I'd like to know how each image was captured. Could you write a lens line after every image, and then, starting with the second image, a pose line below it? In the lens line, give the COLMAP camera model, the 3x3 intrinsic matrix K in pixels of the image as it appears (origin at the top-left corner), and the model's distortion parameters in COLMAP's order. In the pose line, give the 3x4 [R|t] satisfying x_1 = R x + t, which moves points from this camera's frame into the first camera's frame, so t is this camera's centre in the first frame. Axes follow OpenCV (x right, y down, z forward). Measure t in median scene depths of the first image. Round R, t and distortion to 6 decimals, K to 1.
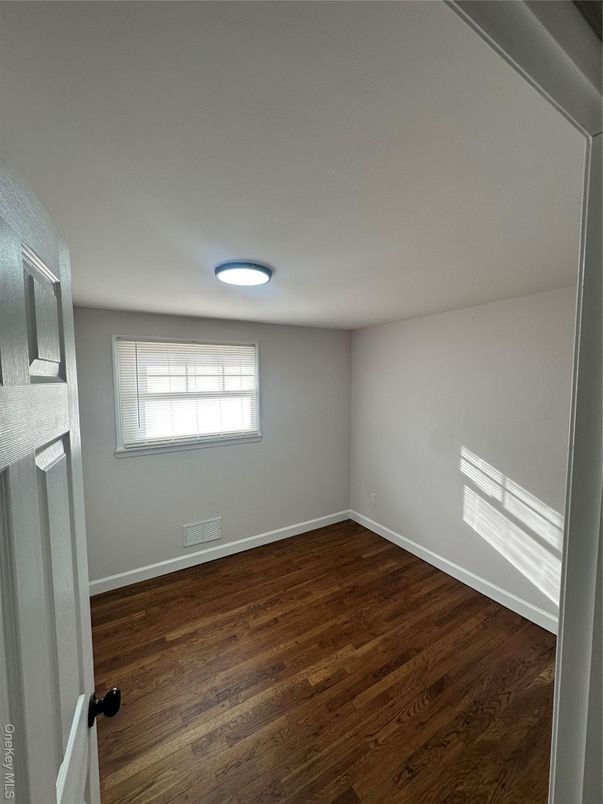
lens RADIAL K [[322.0, 0, 298.8], [0, 322.0, 401.6], [0, 0, 1]] dist [-0.000216, -0.000001]
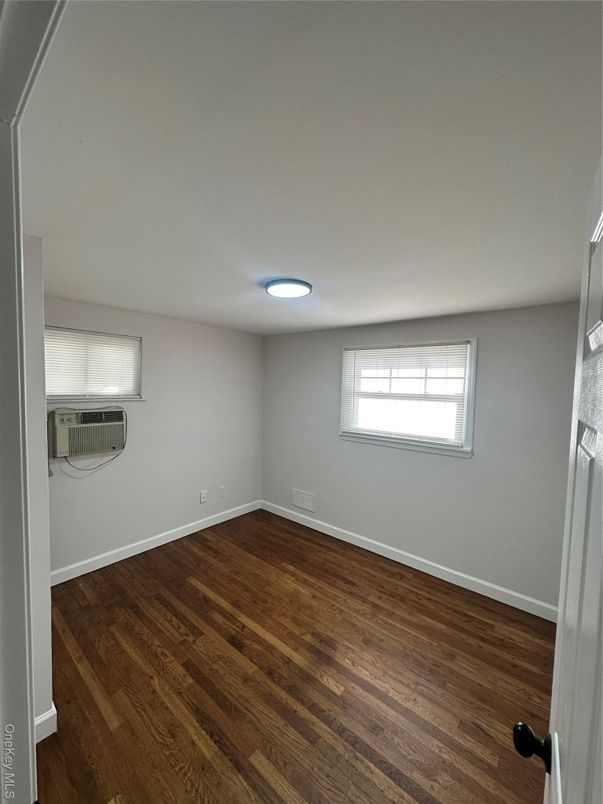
lens RADIAL K [[322.0, 0, 298.8], [0, 322.0, 401.6], [0, 0, 1]] dist [-0.000216, -0.000001]
pose [[0.329000, 0.073279, -0.941483, 0.569290], [-0.084984, 0.995237, 0.047765, -0.026217], [0.940498, 0.064296, 0.333660, 0.353688]]
